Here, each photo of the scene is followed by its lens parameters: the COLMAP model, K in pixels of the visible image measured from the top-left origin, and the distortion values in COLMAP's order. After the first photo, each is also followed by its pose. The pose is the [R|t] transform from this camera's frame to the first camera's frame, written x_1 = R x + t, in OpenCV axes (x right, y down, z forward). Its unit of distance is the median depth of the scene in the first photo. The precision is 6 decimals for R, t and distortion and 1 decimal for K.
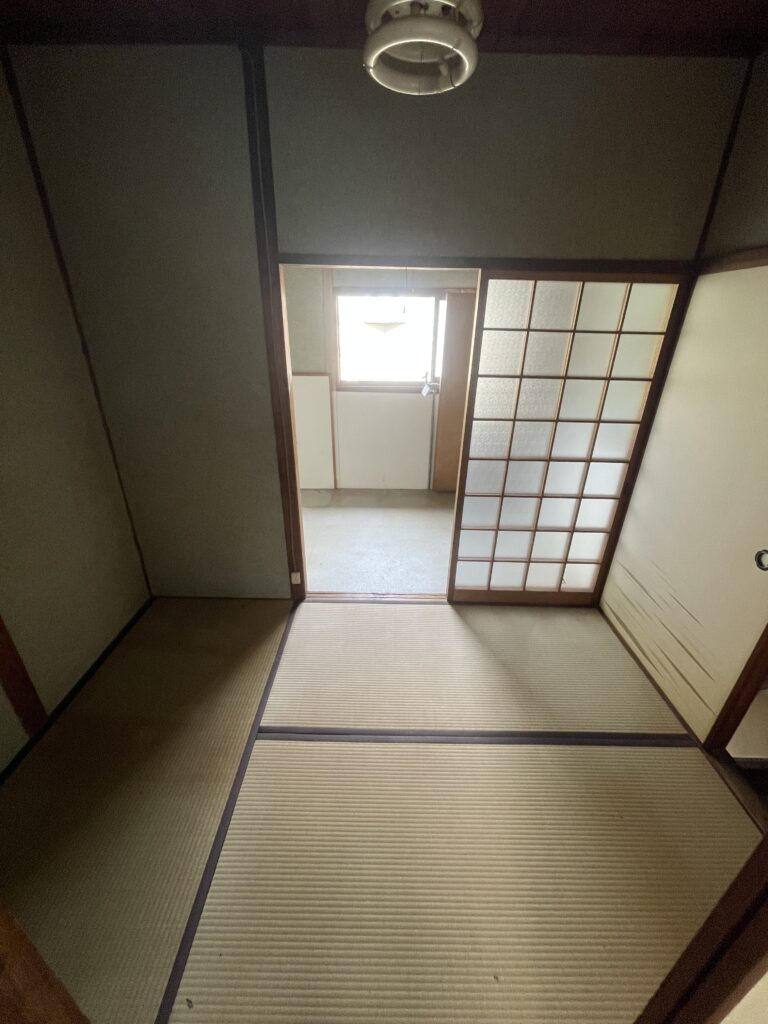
lens RADIAL K [[409.8, 0, 383.7], [0, 409.8, 510.7], [0, 0, 1]] dist [-0.006876, 0.000193]
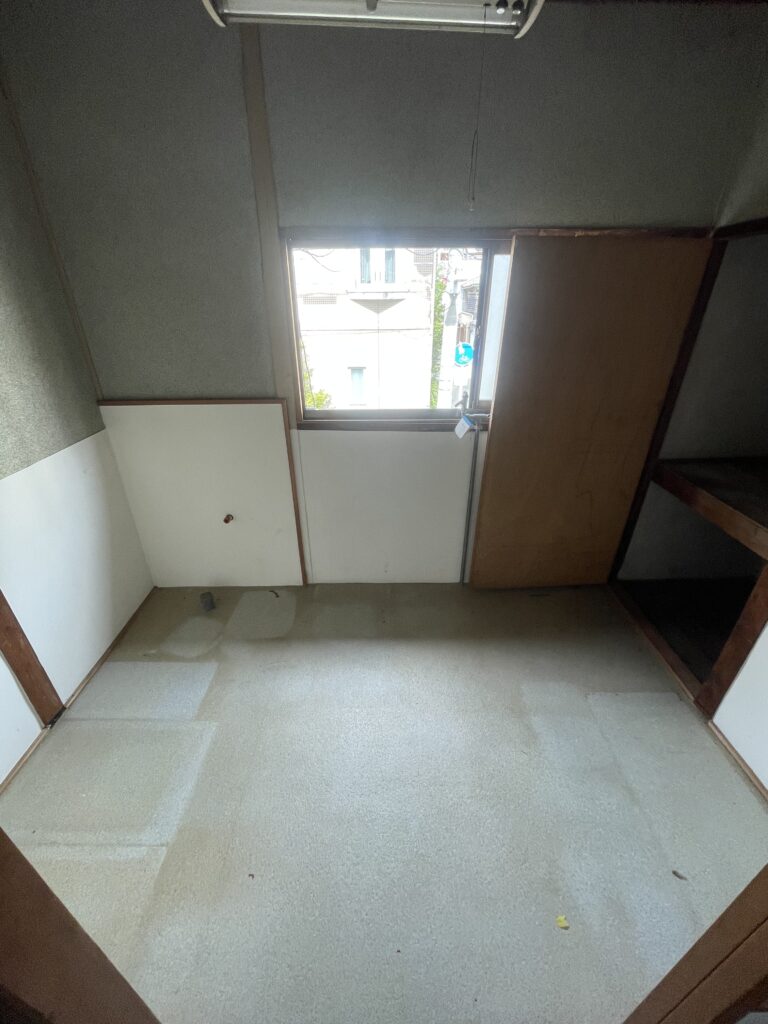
lens RADIAL K [[409.8, 0, 387.6], [0, 409.8, 506.5], [0, 0, 1]] dist [-0.006876, 0.000193]
pose [[0.999668, -0.018584, 0.017852, -0.012792], [0.017980, 0.999280, 0.033410, -0.331841], [-0.018460, -0.033078, 0.999282, 0.728652]]
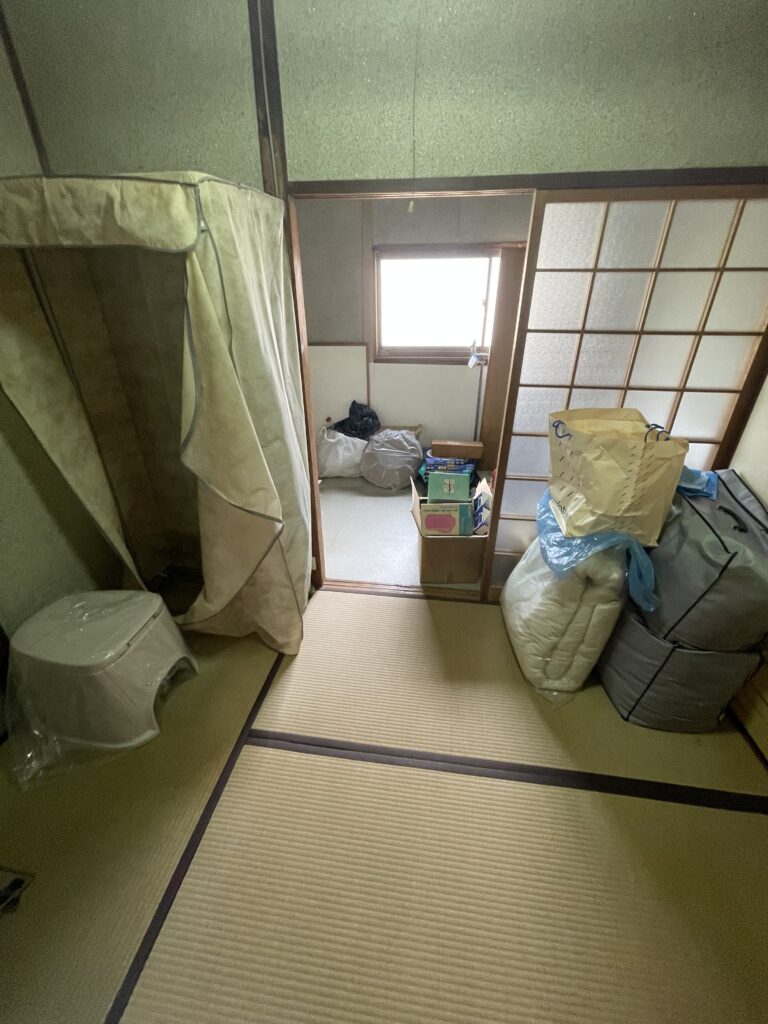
lens RADIAL K [[409.8, 0, 384.1], [0, 409.8, 509.6], [0, 0, 1]] dist [-0.006876, 0.000193]
pose [[0.991999, 0.043042, -0.118679, 0.050398], [-0.038897, 0.998557, 0.037023, 0.005624], [0.120101, -0.032110, 0.992242, 0.123686]]
